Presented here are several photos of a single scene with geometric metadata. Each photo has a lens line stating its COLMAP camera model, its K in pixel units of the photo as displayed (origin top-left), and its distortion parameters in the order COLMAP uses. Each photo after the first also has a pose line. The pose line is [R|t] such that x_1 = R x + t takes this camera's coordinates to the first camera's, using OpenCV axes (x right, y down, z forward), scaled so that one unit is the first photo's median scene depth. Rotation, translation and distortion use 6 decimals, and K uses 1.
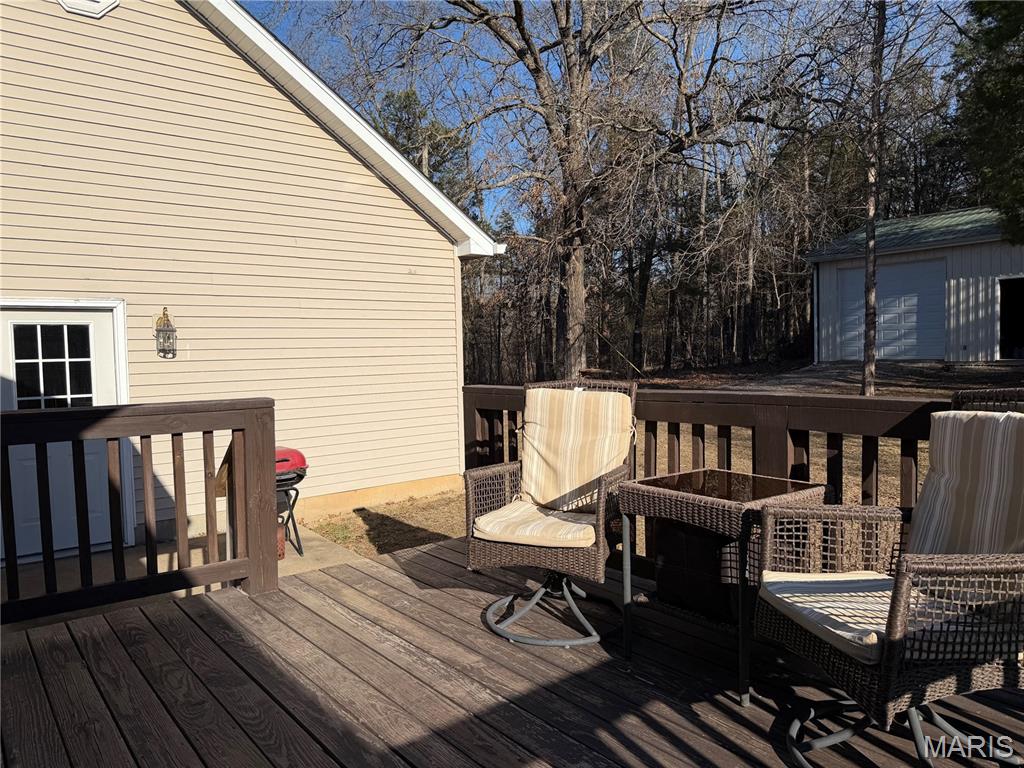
lens RADIAL K [[721.7, 0, 512.0], [0, 721.7, 384.0], [0, 0, 1]] dist [-0.001368, 0.000269]
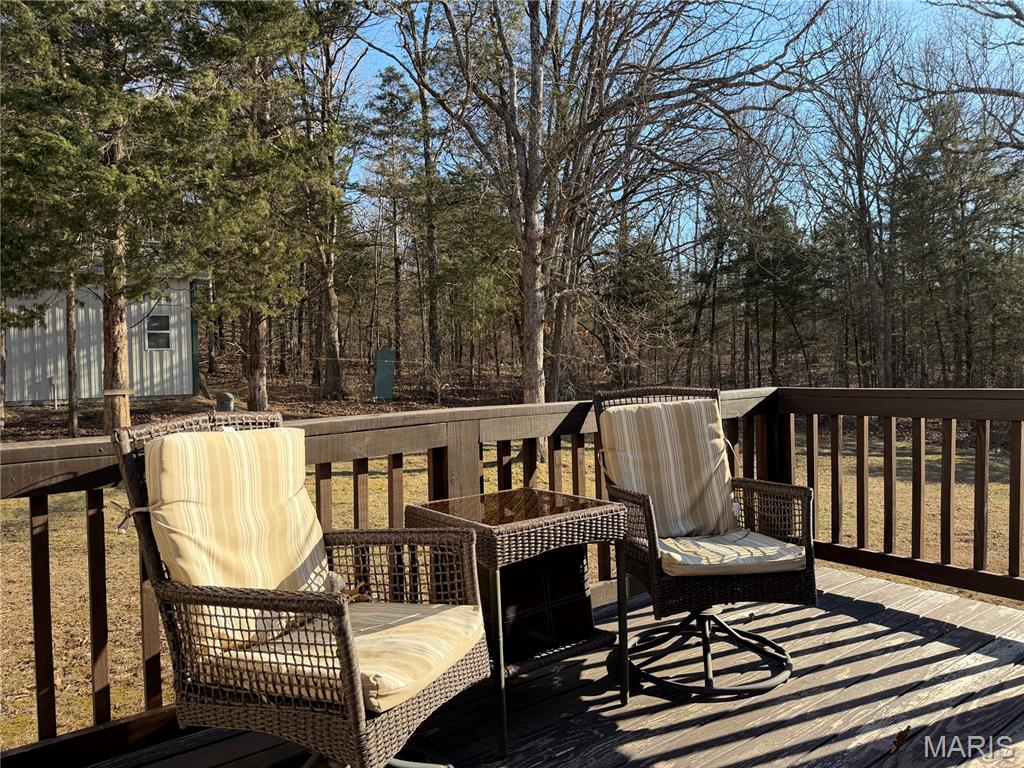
lens RADIAL K [[721.7, 0, 512.0], [0, 721.7, 384.0], [0, 0, 1]] dist [-0.001368, 0.000269]
pose [[0.027102, -0.003019, 0.999628, -0.711511], [0.073706, 0.997280, 0.001014, -0.019451], [-0.996912, 0.073651, 0.027250, 1.107584]]
